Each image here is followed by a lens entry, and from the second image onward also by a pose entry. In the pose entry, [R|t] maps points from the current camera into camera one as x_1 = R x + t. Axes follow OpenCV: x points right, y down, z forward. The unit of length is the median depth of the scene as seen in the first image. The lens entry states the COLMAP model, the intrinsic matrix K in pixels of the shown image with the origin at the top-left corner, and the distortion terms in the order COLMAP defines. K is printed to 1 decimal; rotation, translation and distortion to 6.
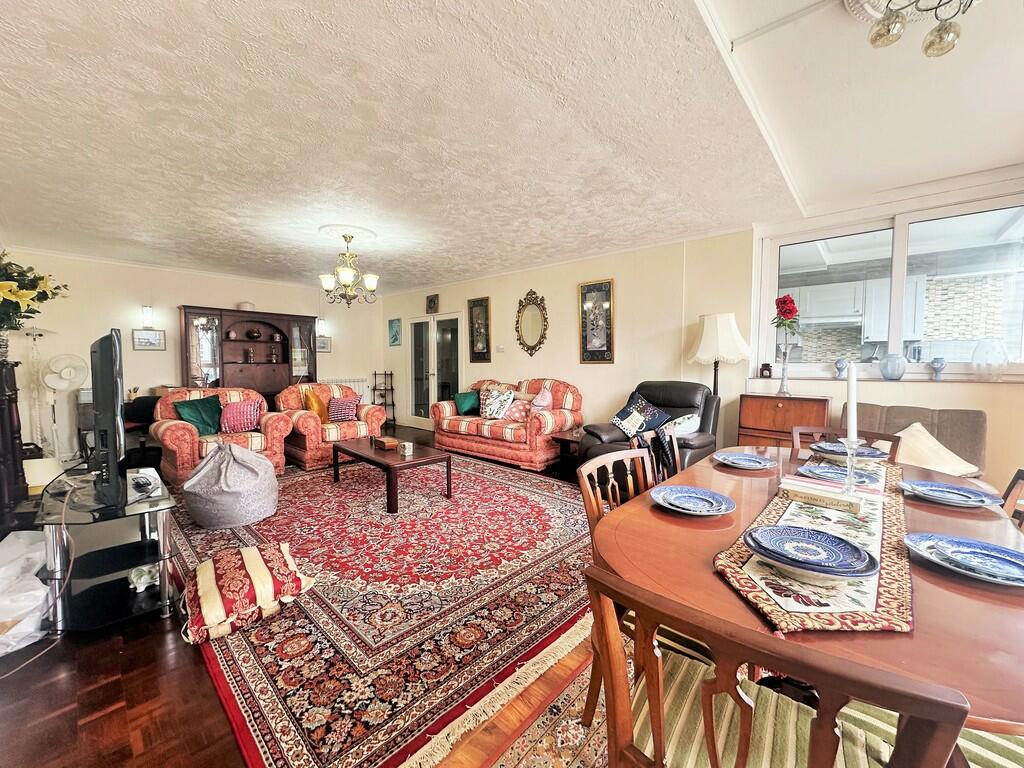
lens RADIAL K [[408.5, 0, 512.4], [0, 408.5, 383.6], [0, 0, 1]] dist [0.000261, -0.000014]
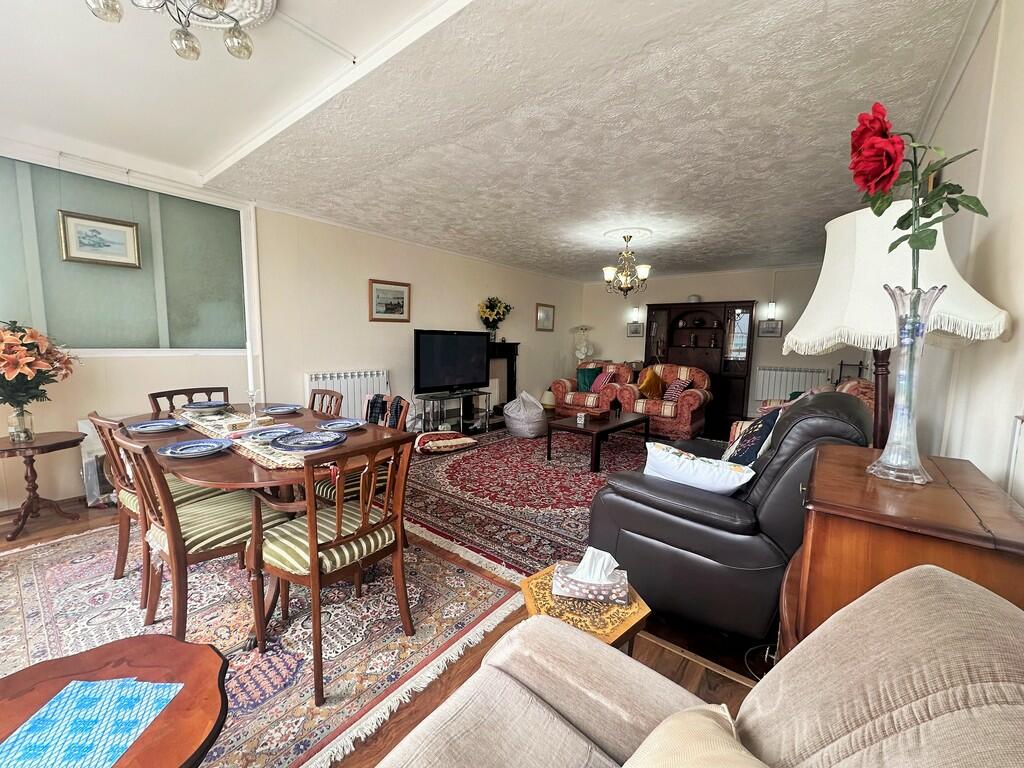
lens RADIAL K [[408.5, 0, 512.1], [0, 408.5, 381.1], [0, 0, 1]] dist [0.000261, -0.000014]
pose [[0.072533, 0.095908, -0.992744, 1.176639], [-0.071871, 0.993281, 0.090709, -0.051972], [0.994773, 0.064770, 0.078939, 0.925430]]
